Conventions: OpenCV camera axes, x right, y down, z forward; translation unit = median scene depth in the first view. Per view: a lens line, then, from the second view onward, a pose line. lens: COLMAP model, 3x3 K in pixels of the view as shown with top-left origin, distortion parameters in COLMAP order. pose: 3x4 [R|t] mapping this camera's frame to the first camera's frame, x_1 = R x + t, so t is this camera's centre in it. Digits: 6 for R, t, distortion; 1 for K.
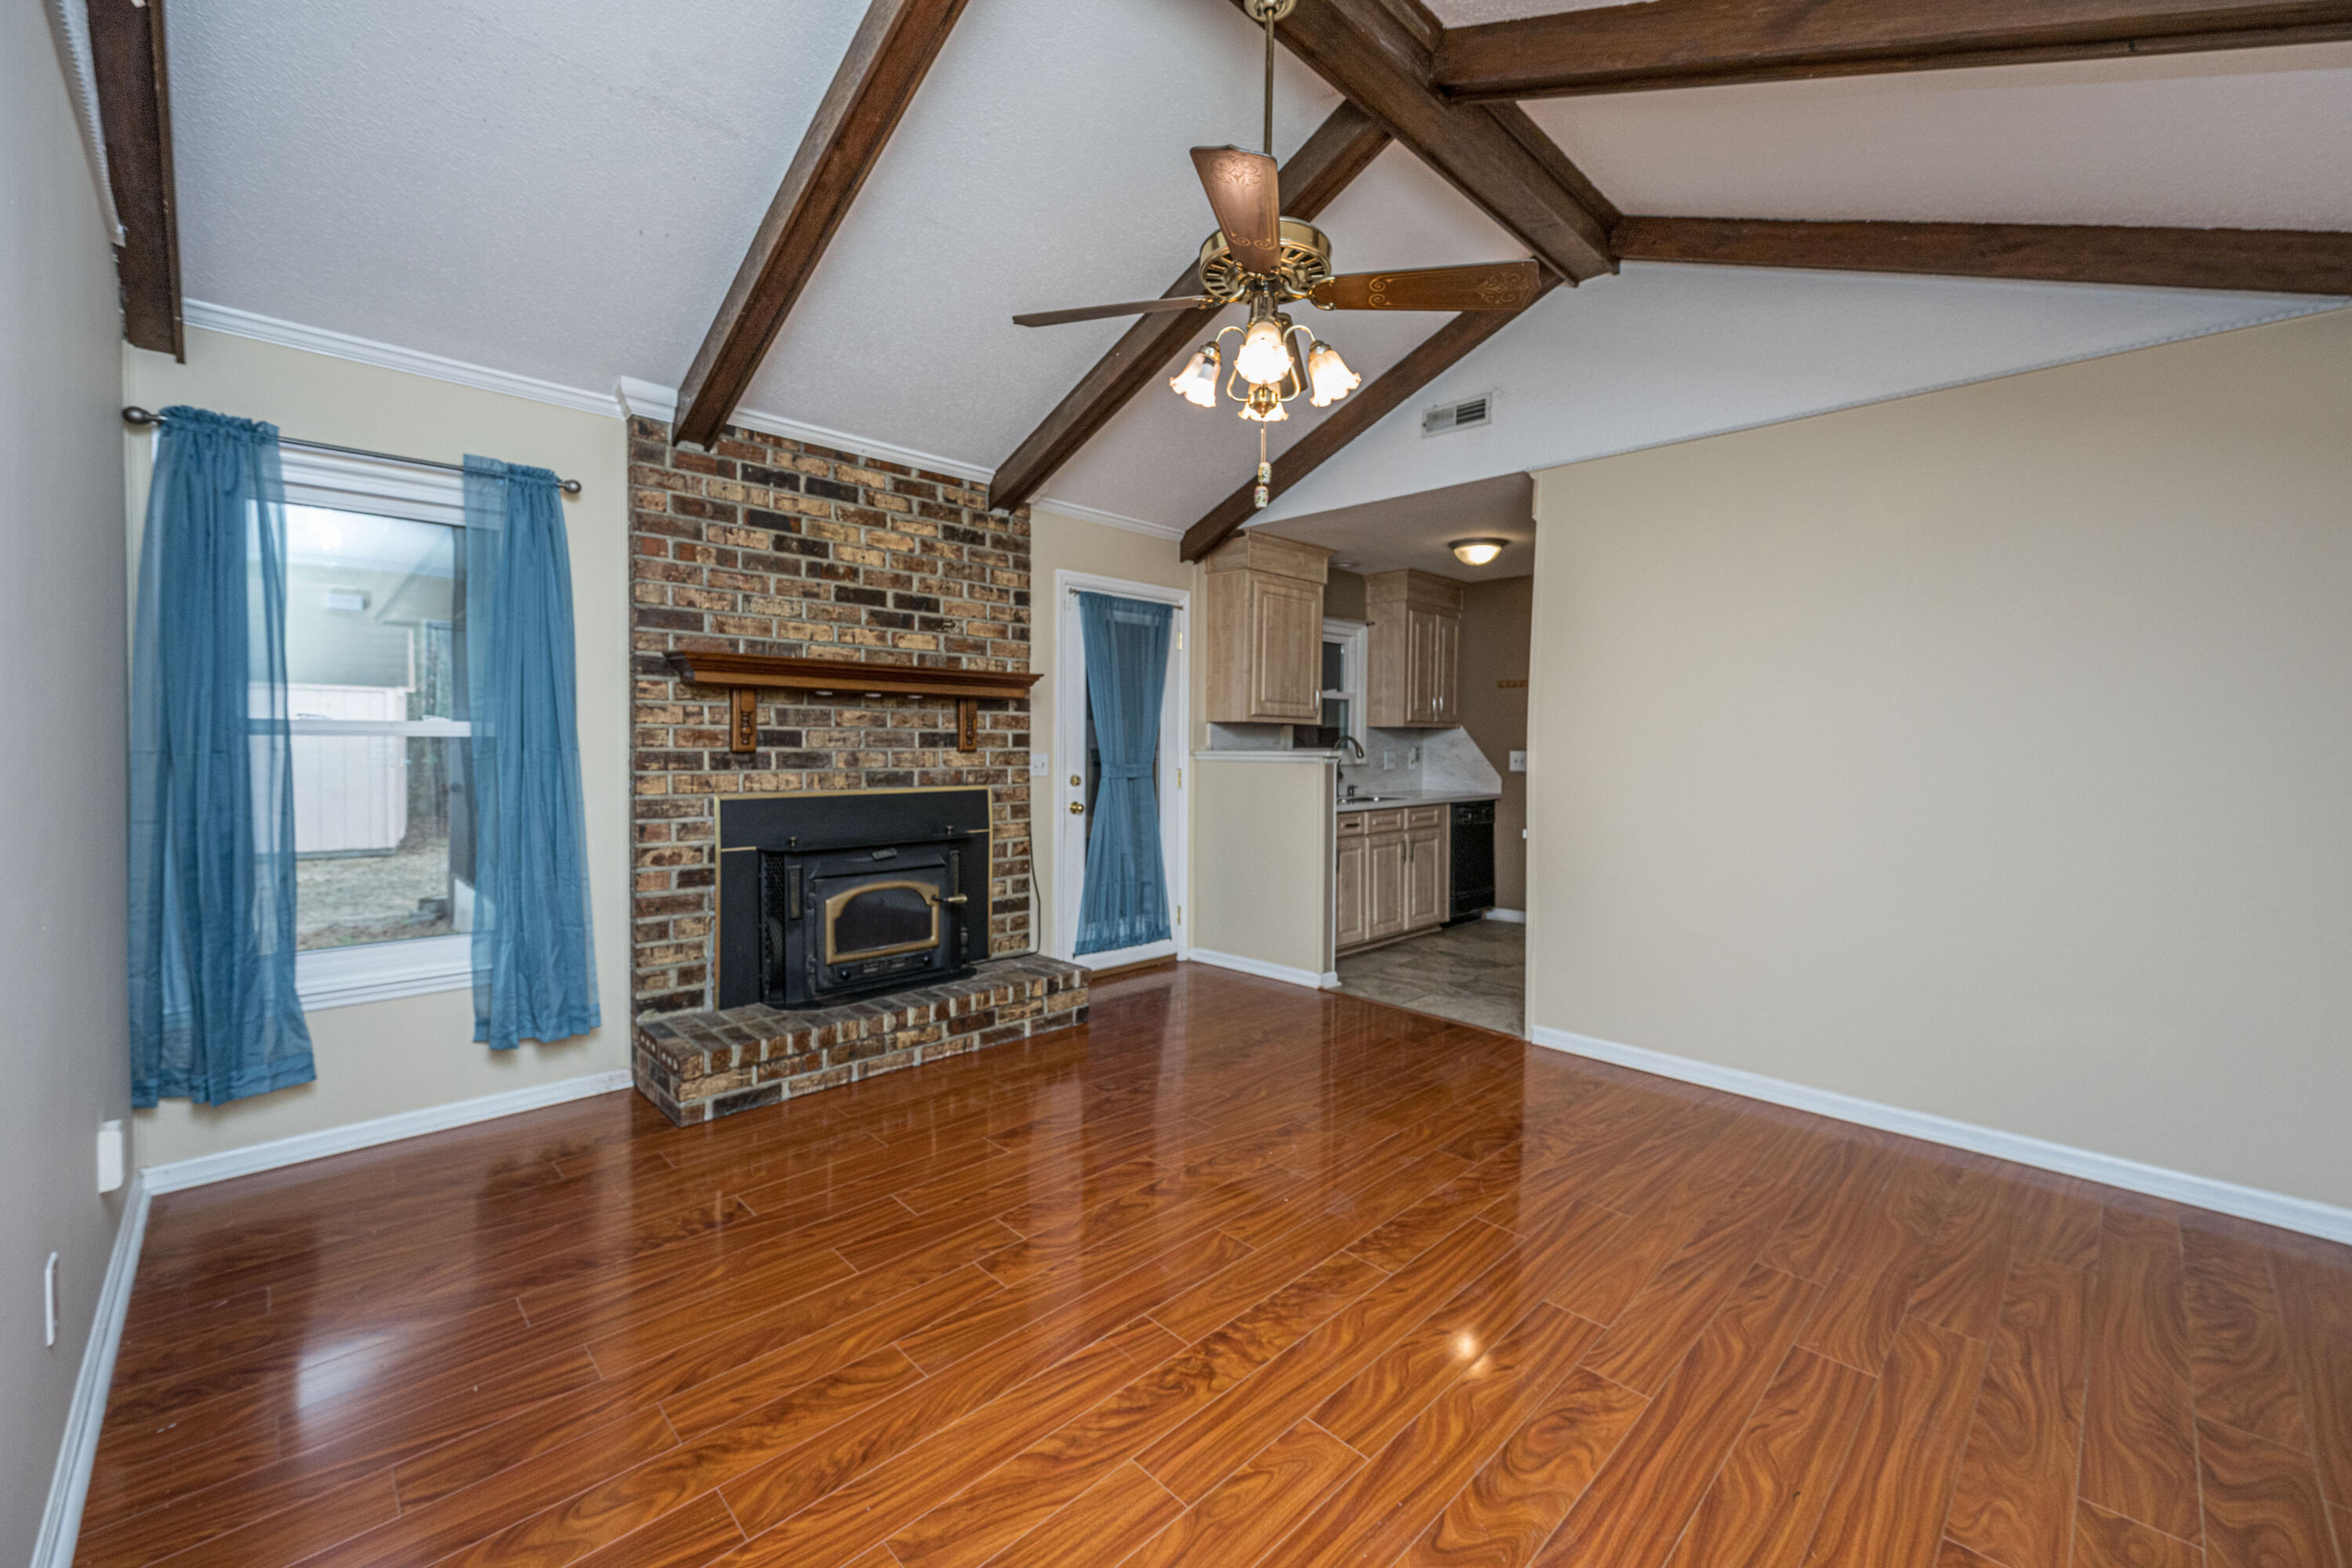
lens RADIAL K [[939.1, 0, 1187.1], [0, 939.1, 756.6], [0, 0, 1]] dist [-0.000903, 0.000076]
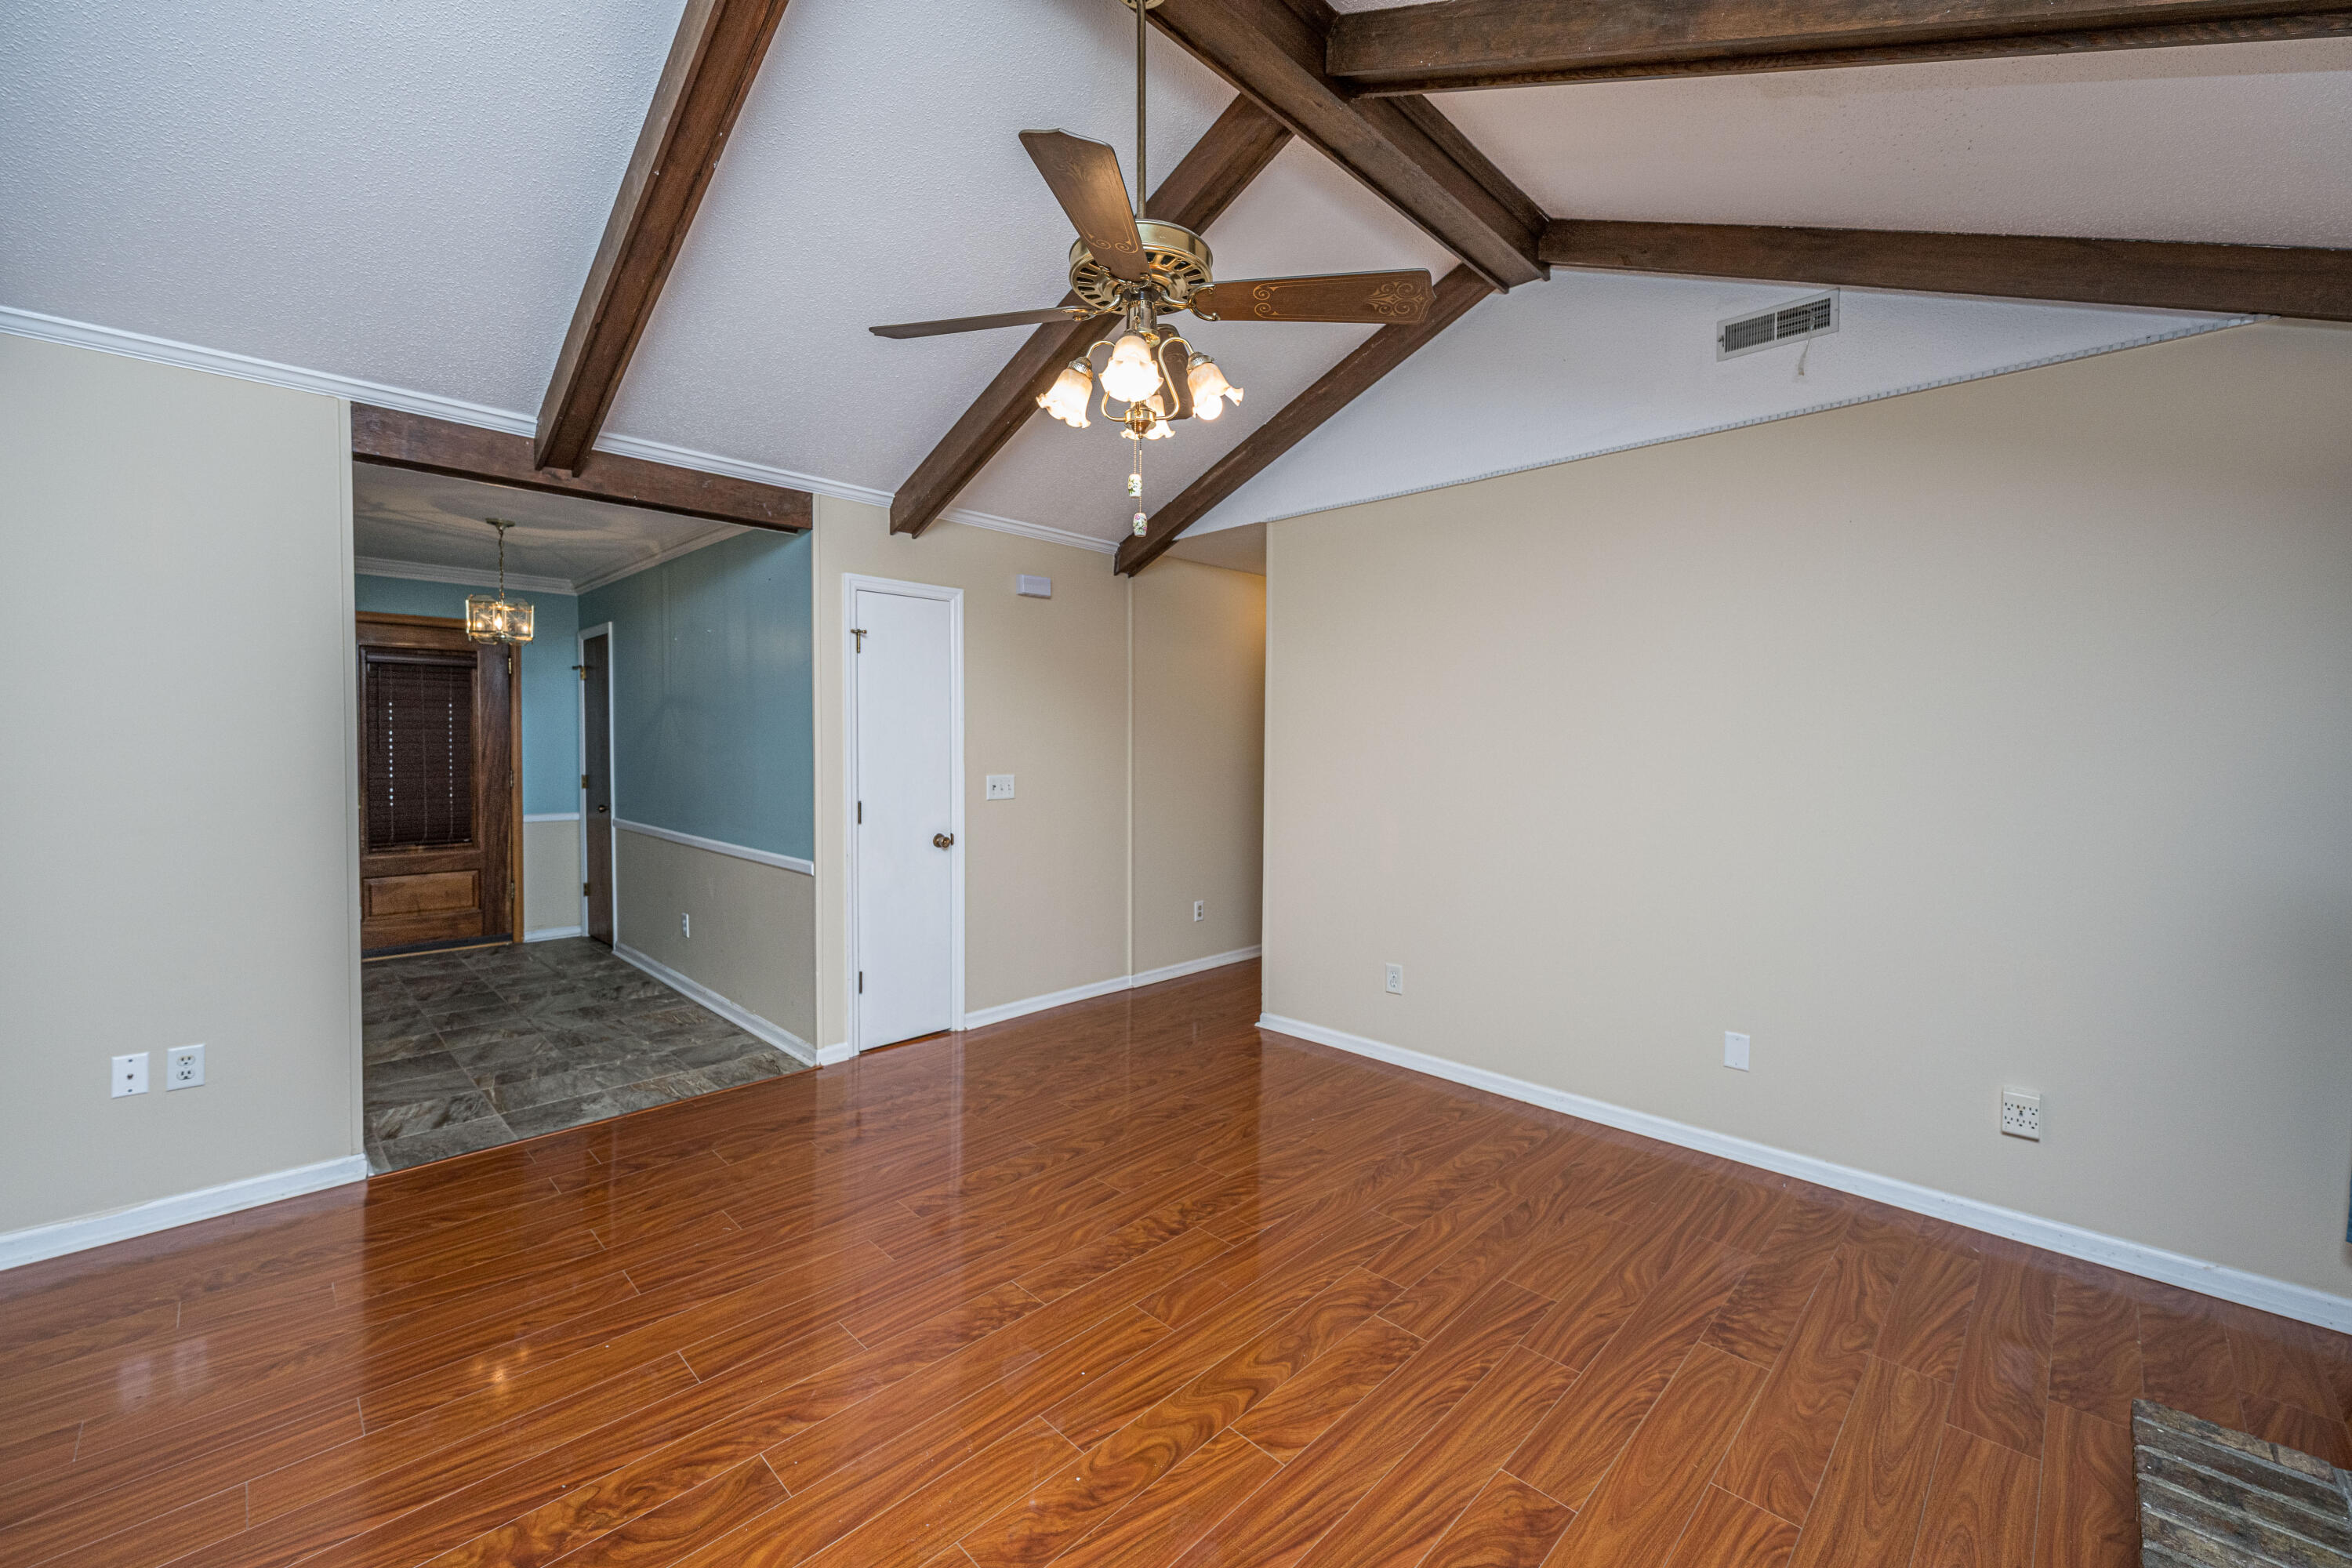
lens RADIAL K [[938.7, 0, 1180.0], [0, 938.7, 759.6], [0, 0, 1]] dist [-0.001211, 0.000191]
pose [[-0.999718, -0.018730, -0.014580, 0.031464], [-0.019242, 0.999175, 0.035773, -0.050083], [0.013898, 0.036044, -0.999254, 1.221900]]
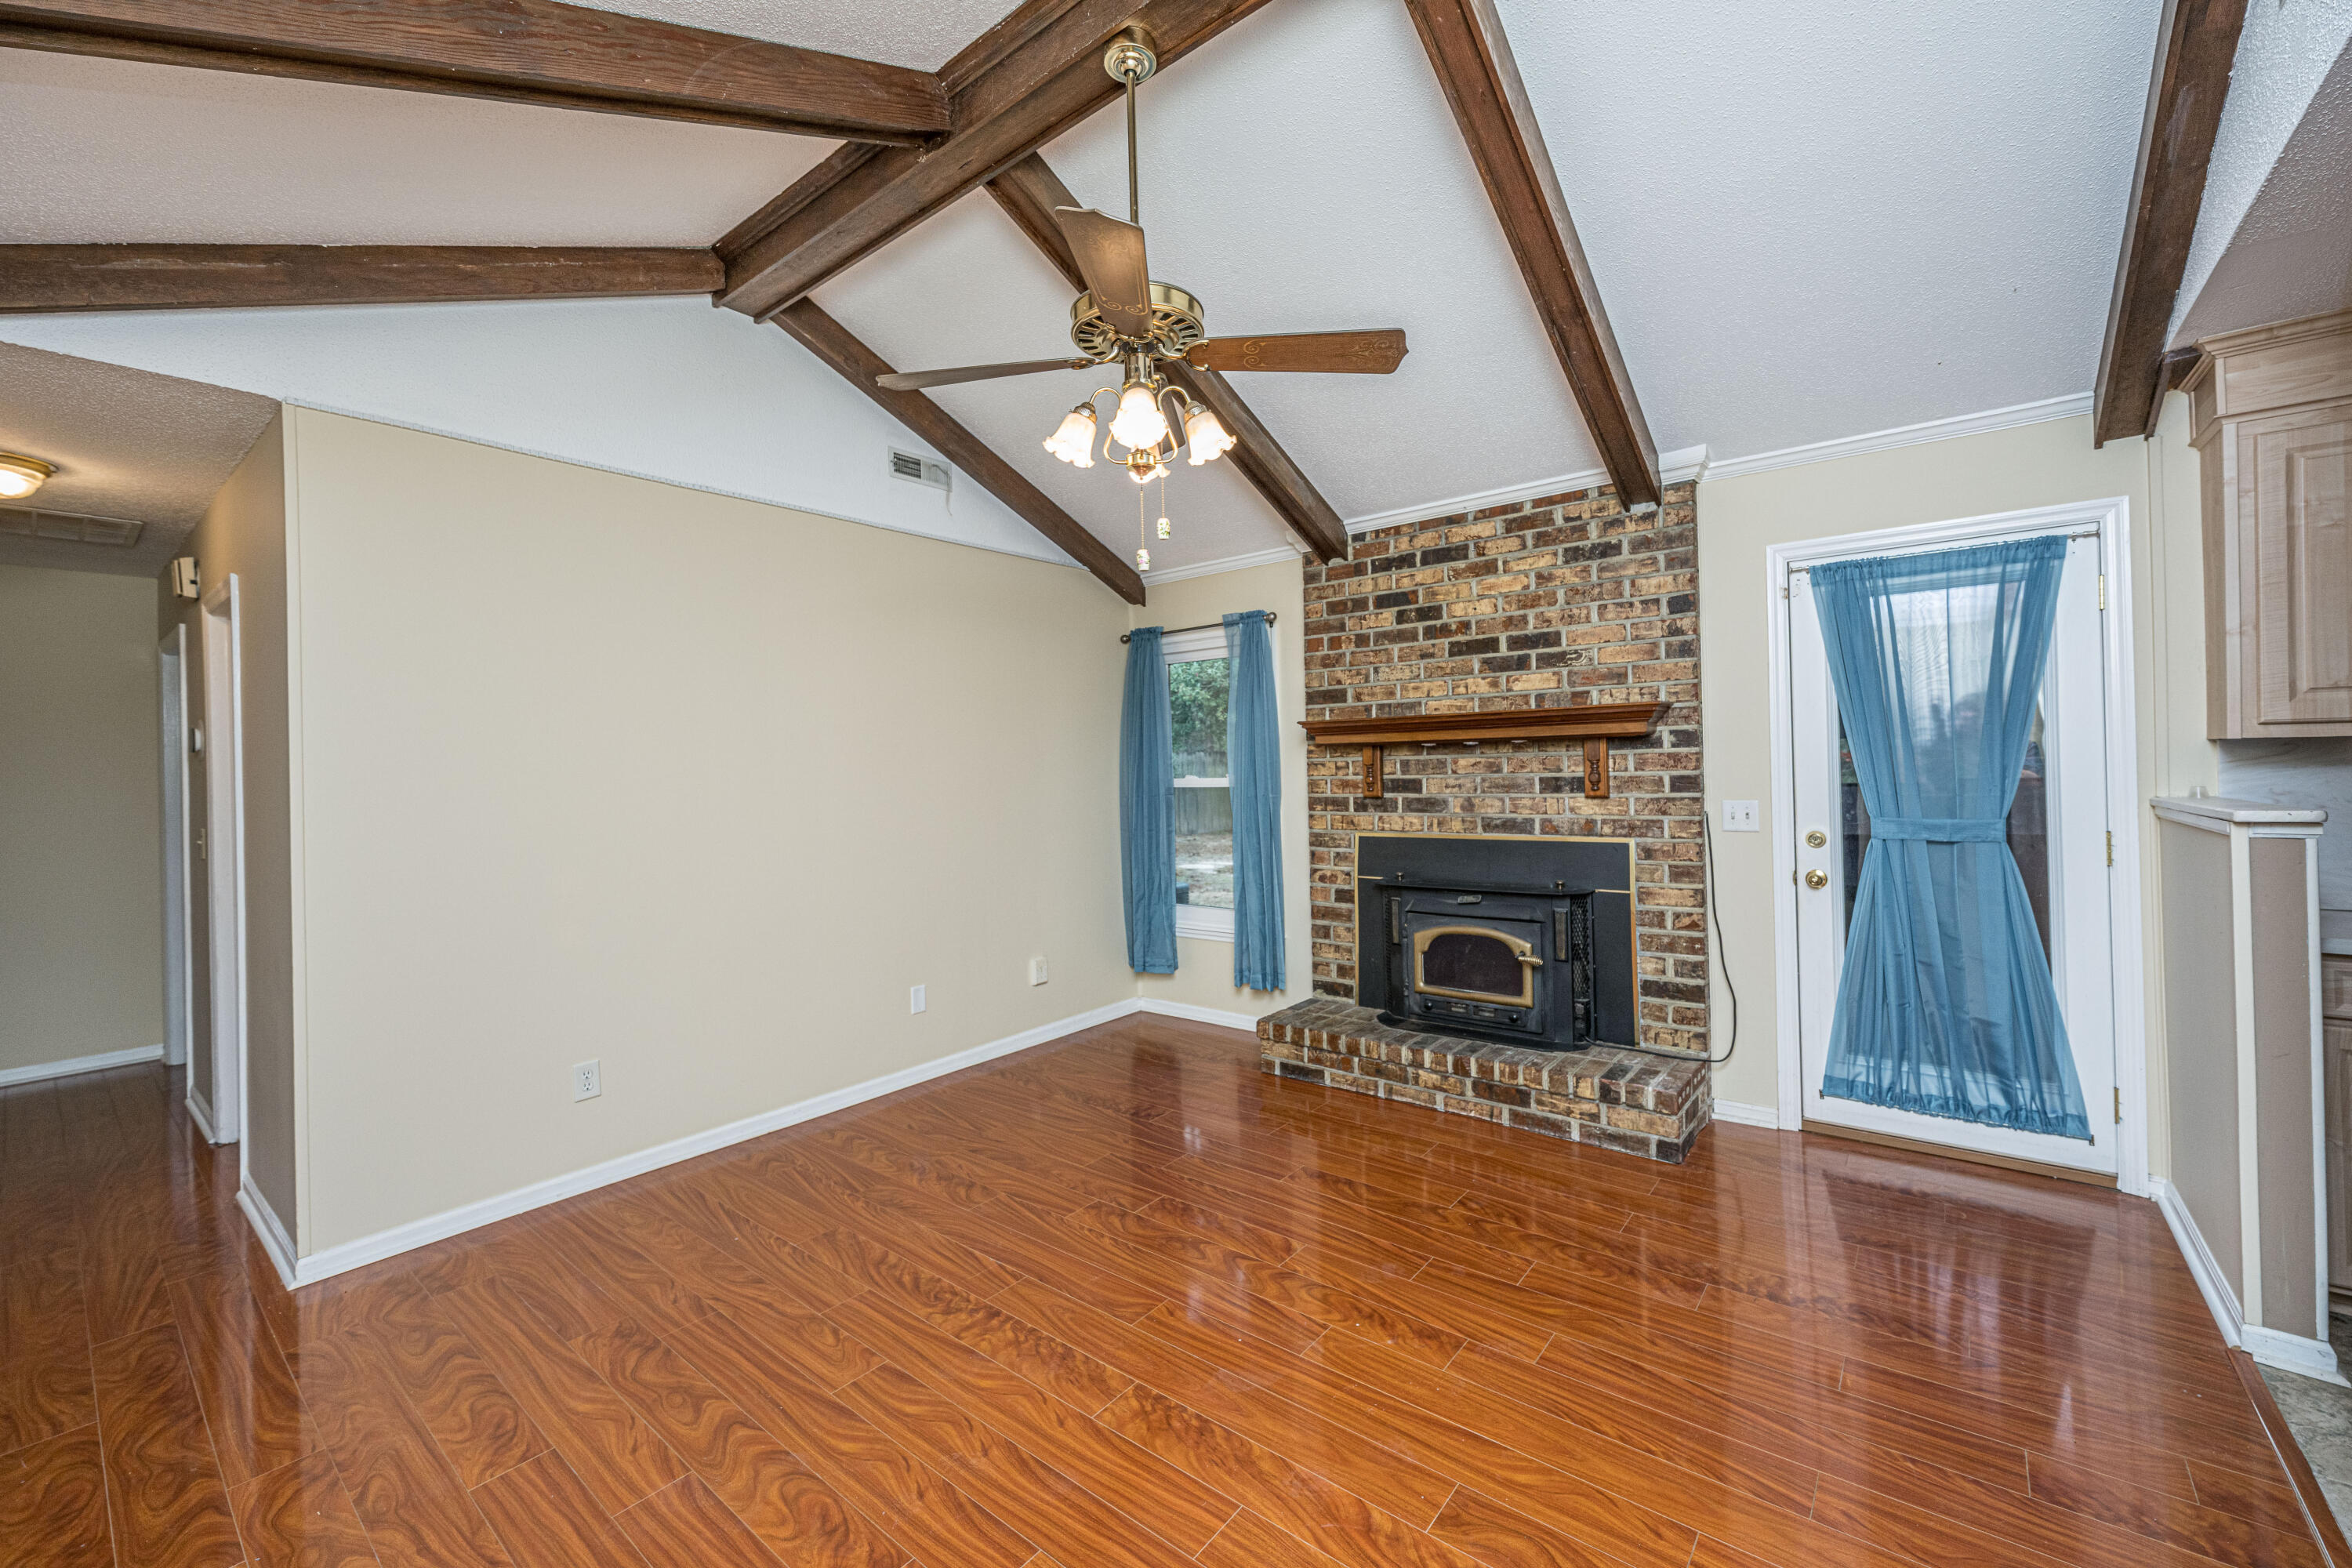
lens RADIAL K [[938.7, 0, 1180.0], [0, 938.7, 759.6], [0, 0, 1]] dist [-0.001211, 0.000191]
pose [[0.108580, -0.019858, -0.993889, 0.668083], [0.008359, 0.999783, -0.019062, -0.031225], [0.994053, -0.006238, 0.108722, 0.590238]]
